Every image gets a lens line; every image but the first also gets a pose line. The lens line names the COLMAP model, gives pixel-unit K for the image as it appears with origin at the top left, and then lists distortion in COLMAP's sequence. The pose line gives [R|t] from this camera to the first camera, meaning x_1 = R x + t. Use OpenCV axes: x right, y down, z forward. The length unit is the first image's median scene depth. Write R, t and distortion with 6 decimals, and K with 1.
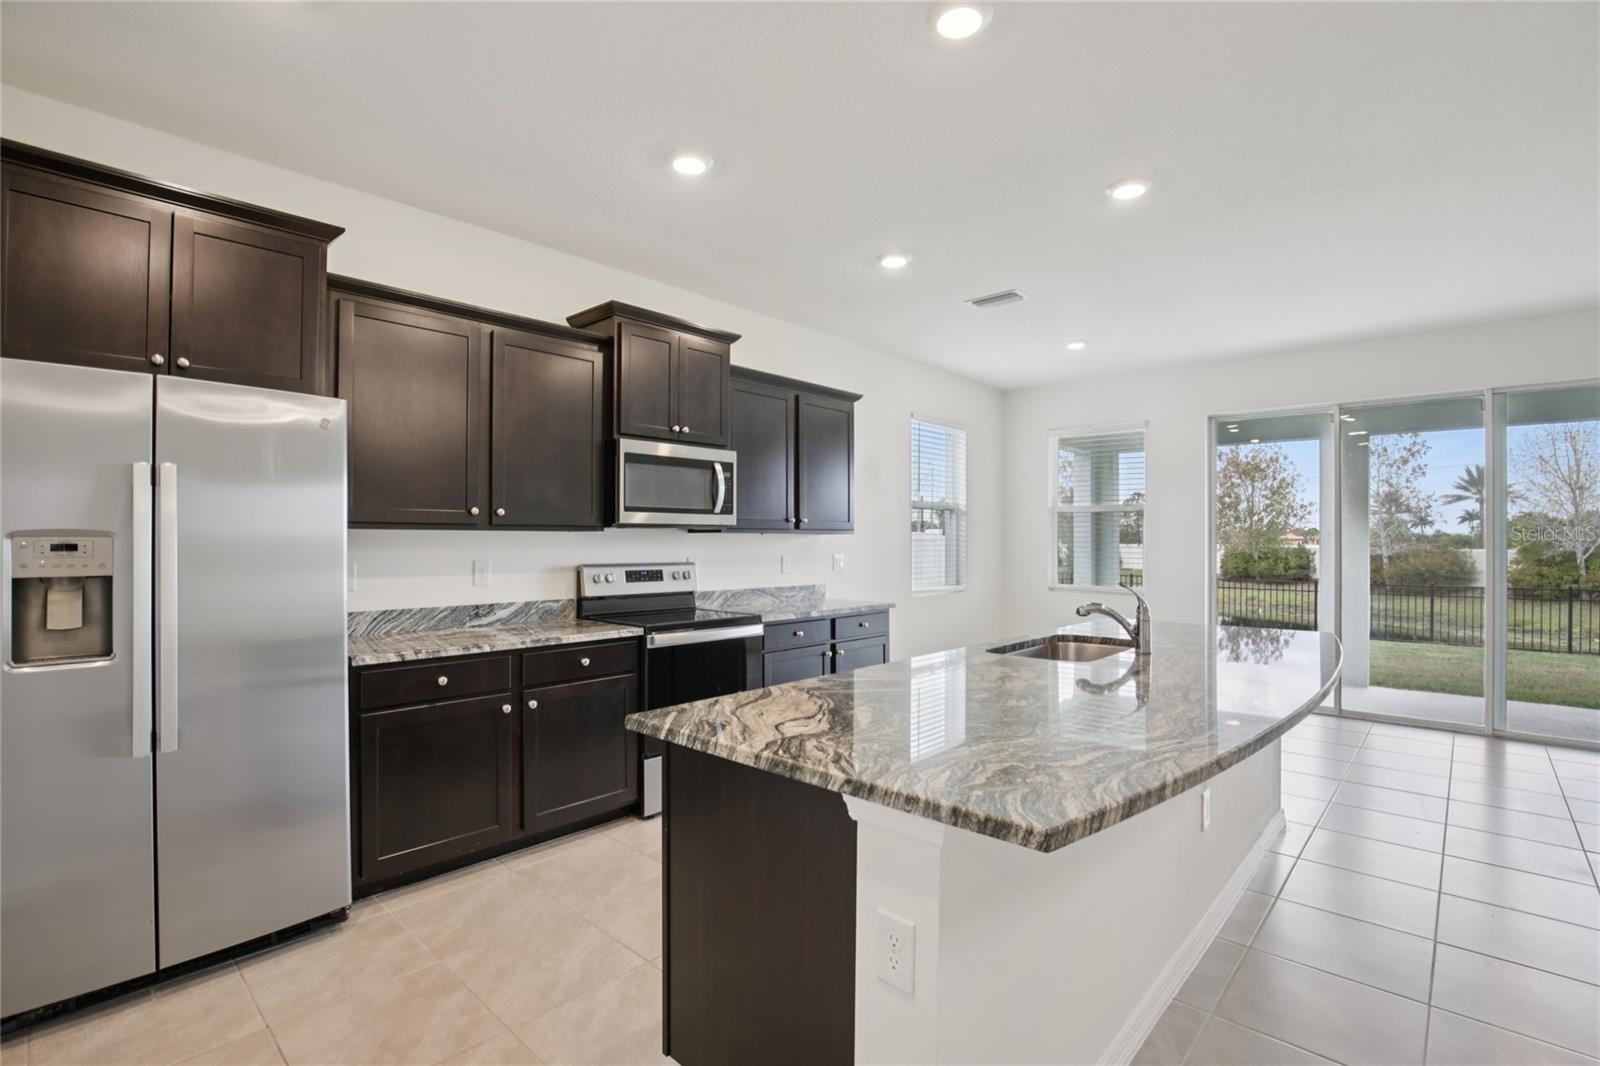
lens RADIAL K [[732.2, 0, 801.0], [0, 732.2, 545.0], [0, 0, 1]] dist [-0.035509, 0.006745]
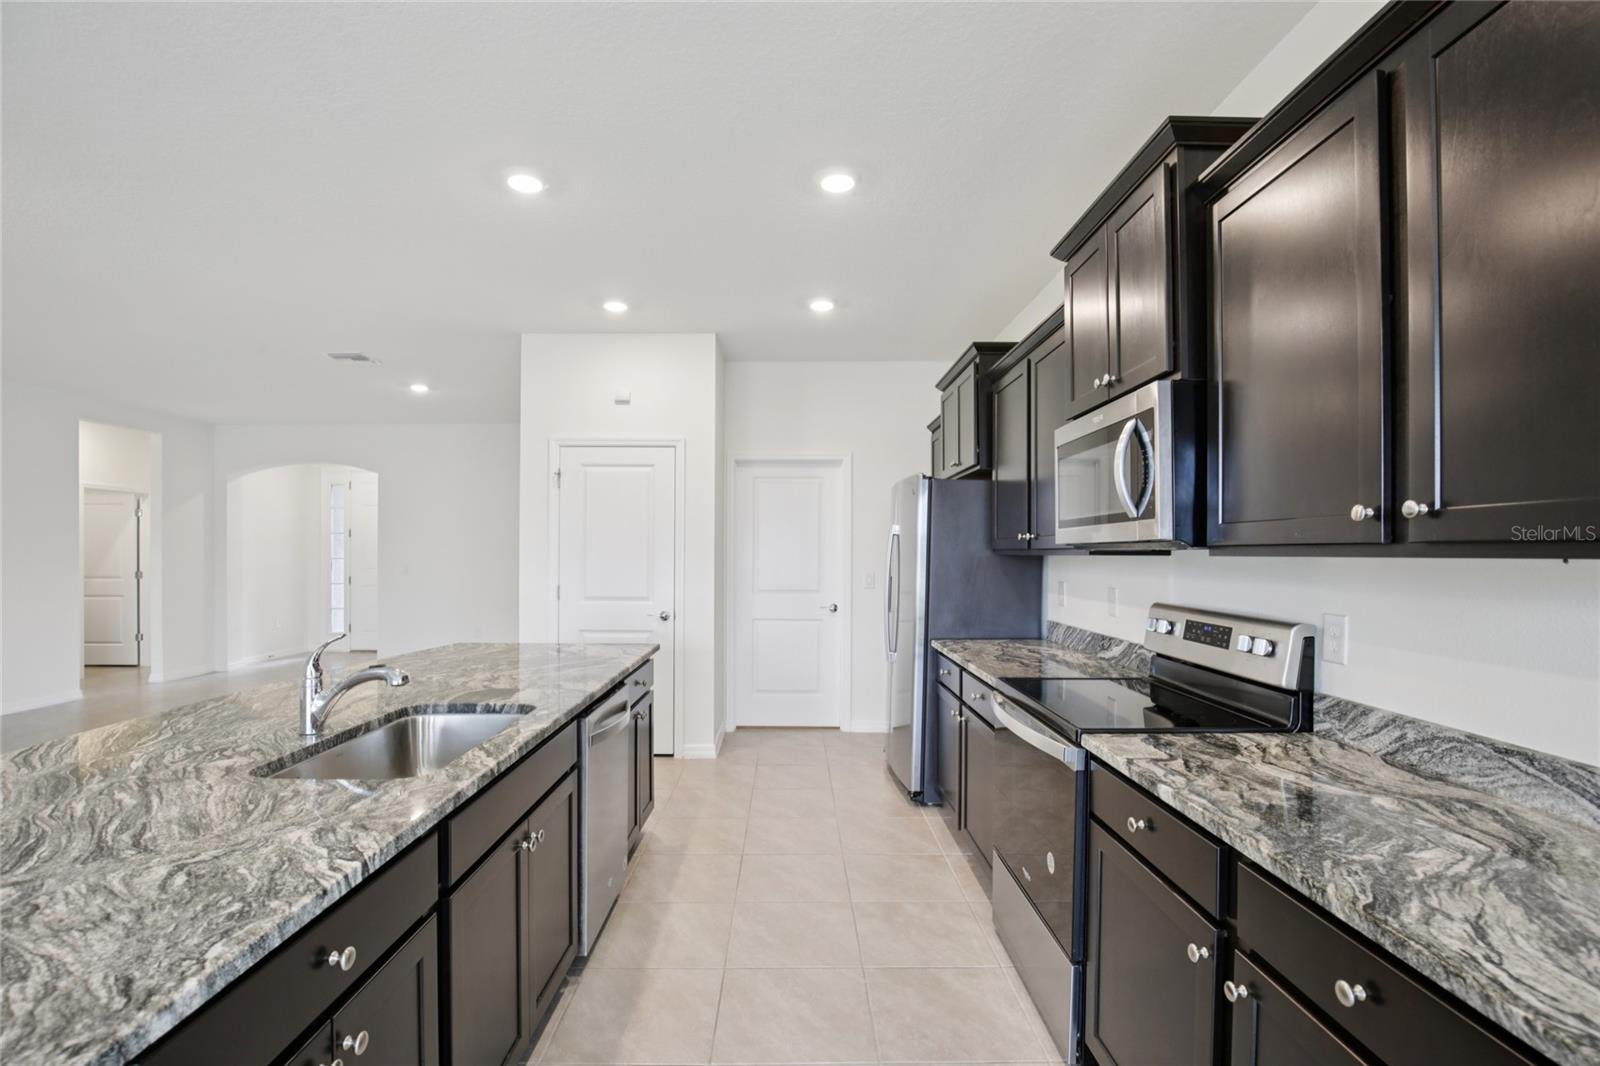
lens RADIAL K [[732.2, 0, 792.2], [0, 732.2, 549.1], [0, 0, 1]] dist [-0.035509, 0.006745]
pose [[-0.728116, -0.002478, -0.685449, 0.444967], [-0.003177, 0.999995, -0.000241, -0.023628], [0.685446, 0.002002, -0.728120, 1.333430]]
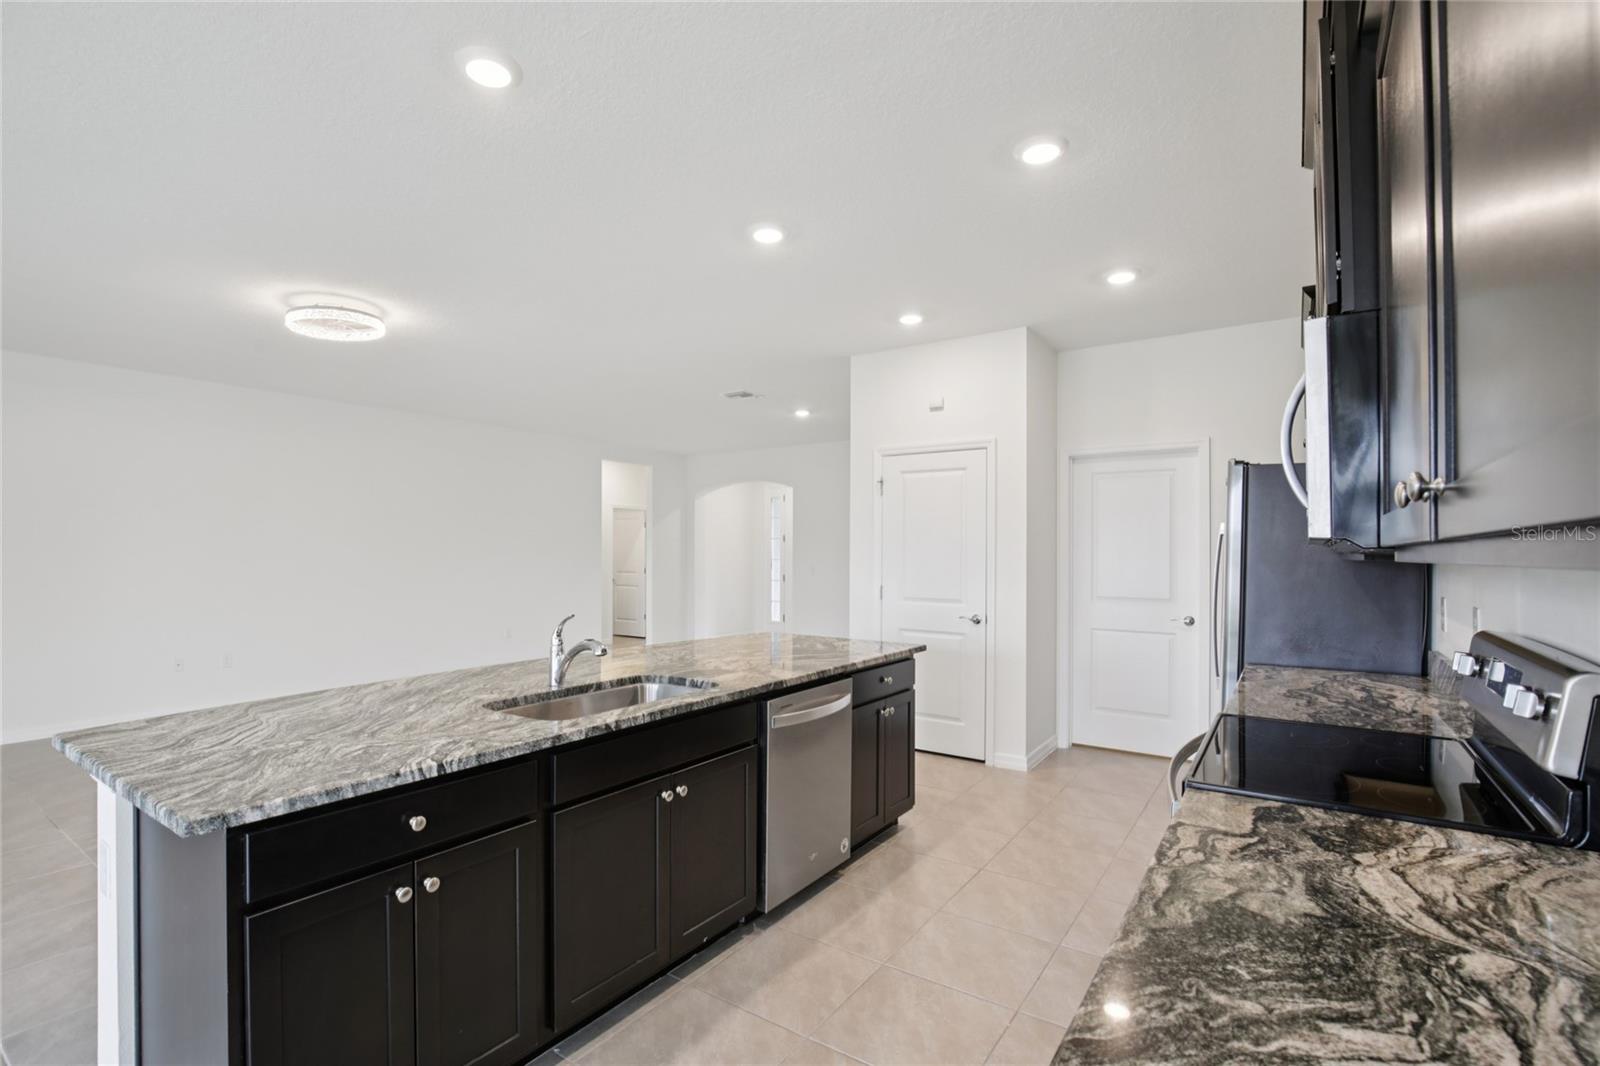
lens RADIAL K [[732.2, 0, 788.9], [0, 732.2, 542.4], [0, 0, 1]] dist [-0.035509, 0.006745]
pose [[-0.990152, -0.003873, -0.139945, 0.220263], [-0.002318, 0.999934, -0.011275, -0.024508], [0.139979, -0.010839, -0.990095, 1.466413]]
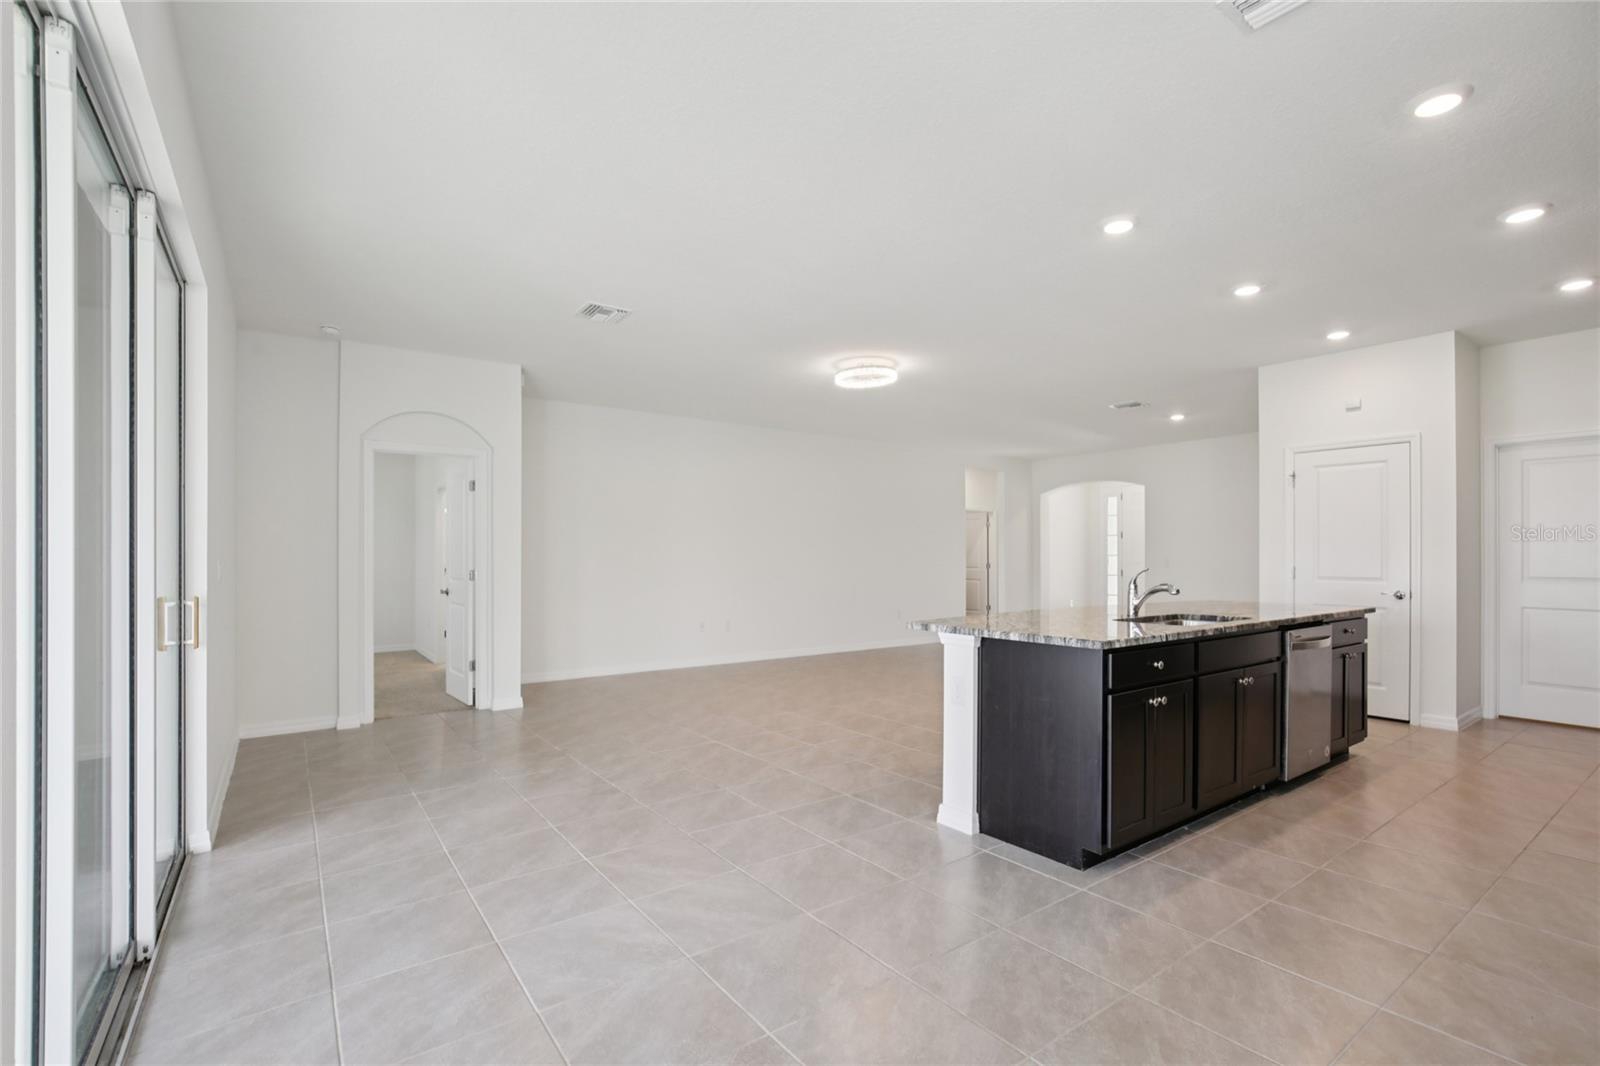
lens RADIAL K [[732.2, 0, 804.0], [0, 732.2, 553.6], [0, 0, 1]] dist [-0.035509, 0.006745]
pose [[-0.981727, 0.001859, 0.190287, 0.612157], [0.001232, 0.999993, -0.003414, 0.018581], [-0.190292, -0.003118, -0.981723, 1.866515]]
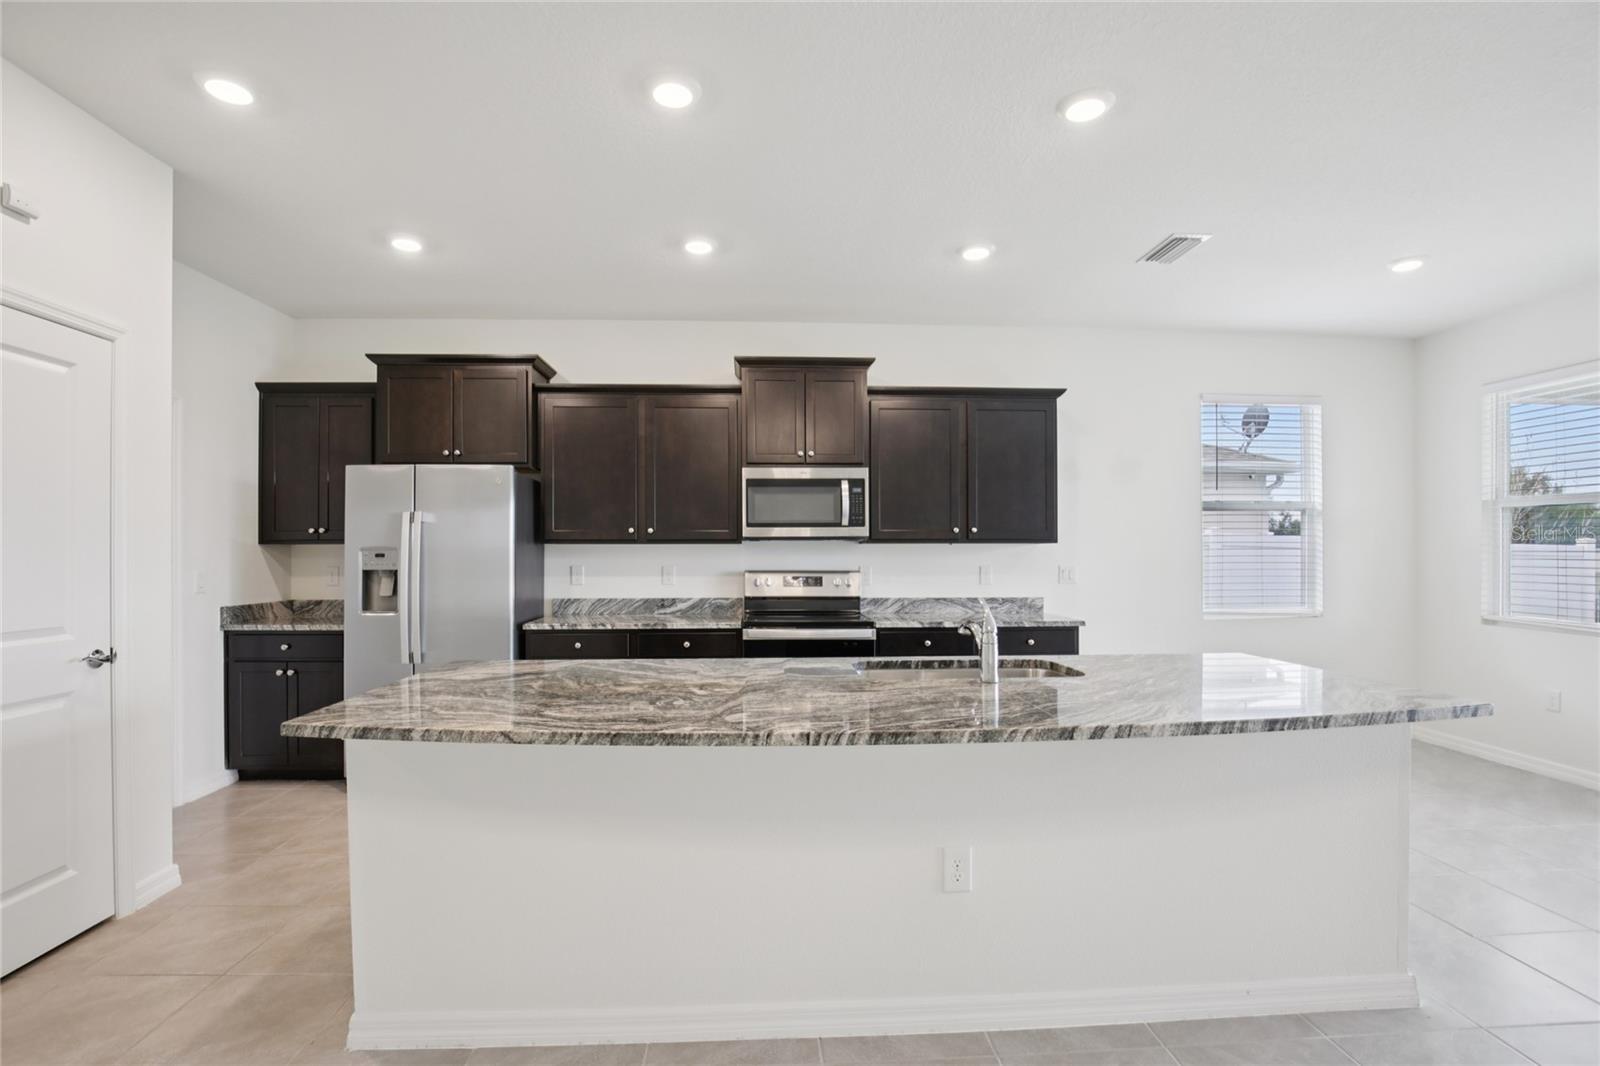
lens RADIAL K [[732.2, 0, 793.4], [0, 732.2, 547.9], [0, 0, 1]] dist [-0.035509, 0.006745]
pose [[0.718201, -0.004509, -0.695821, 0.656263], [-0.001484, 0.999967, -0.008011, -0.001579], [0.695834, 0.006787, 0.718171, 0.174386]]
